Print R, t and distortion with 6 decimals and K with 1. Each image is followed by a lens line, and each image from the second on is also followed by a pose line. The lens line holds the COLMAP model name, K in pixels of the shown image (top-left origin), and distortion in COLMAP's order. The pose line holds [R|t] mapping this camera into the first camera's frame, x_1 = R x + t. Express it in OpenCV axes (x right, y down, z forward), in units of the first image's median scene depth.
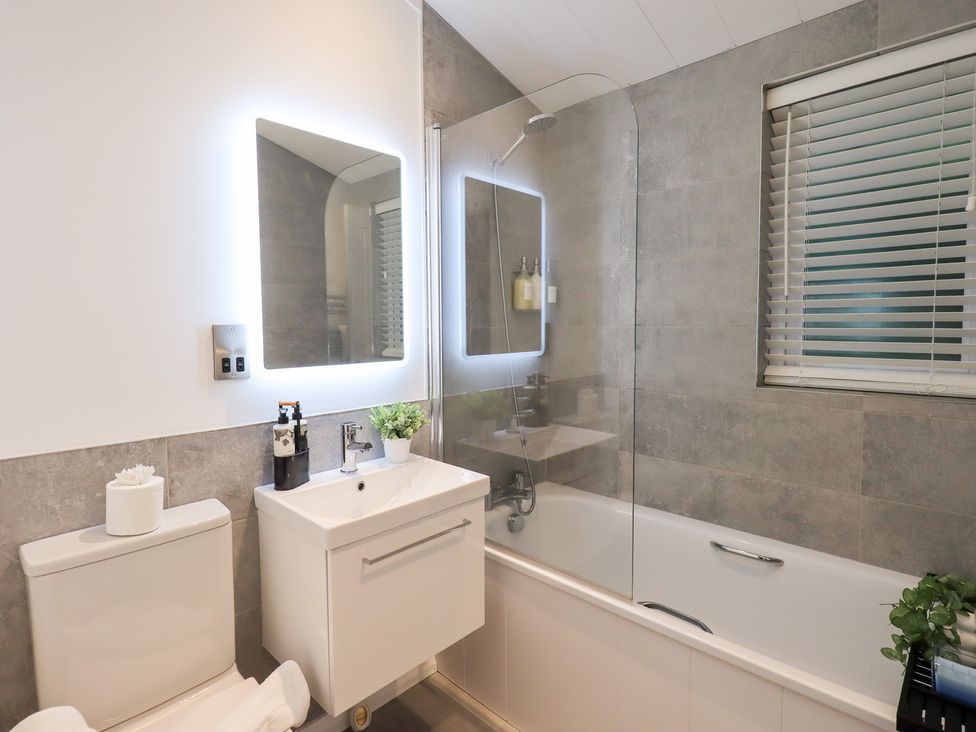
lens RADIAL K [[515.6, 0, 495.6], [0, 515.6, 365.6], [0, 0, 1]] dist [0.005916, -0.001362]
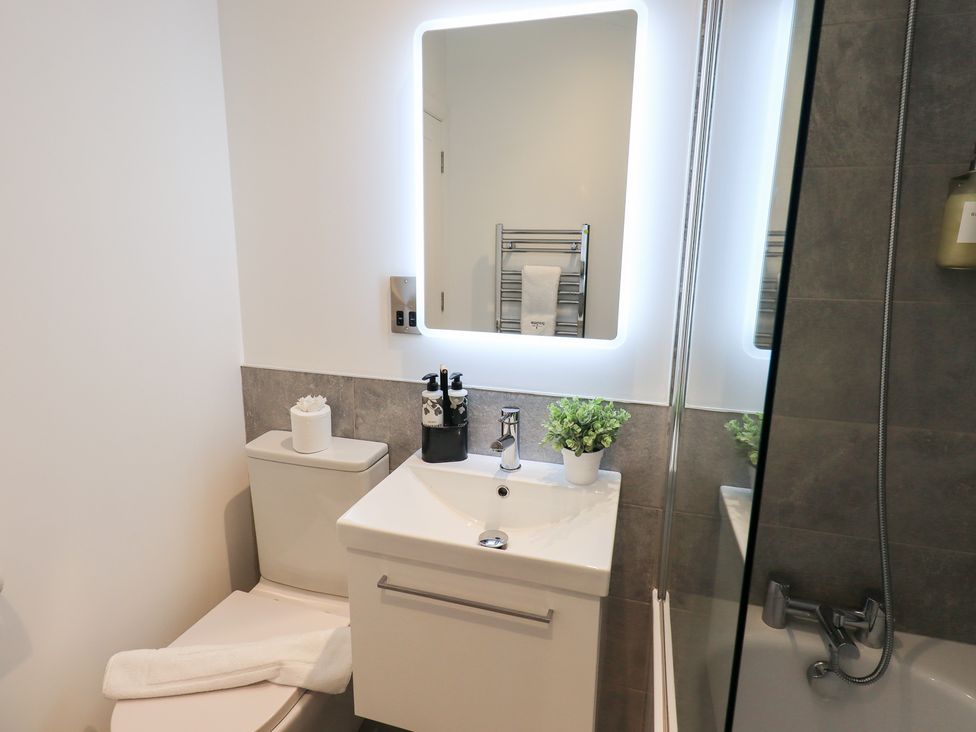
lens RADIAL K [[515.6, 0, 487.1], [0, 515.6, 360.4], [0, 0, 1]] dist [0.005916, -0.001362]
pose [[0.453572, 0.202688, -0.867865, 0.416765], [-0.091246, 0.979239, 0.181011, -0.114604], [0.886536, -0.002913, 0.462650, 0.692379]]
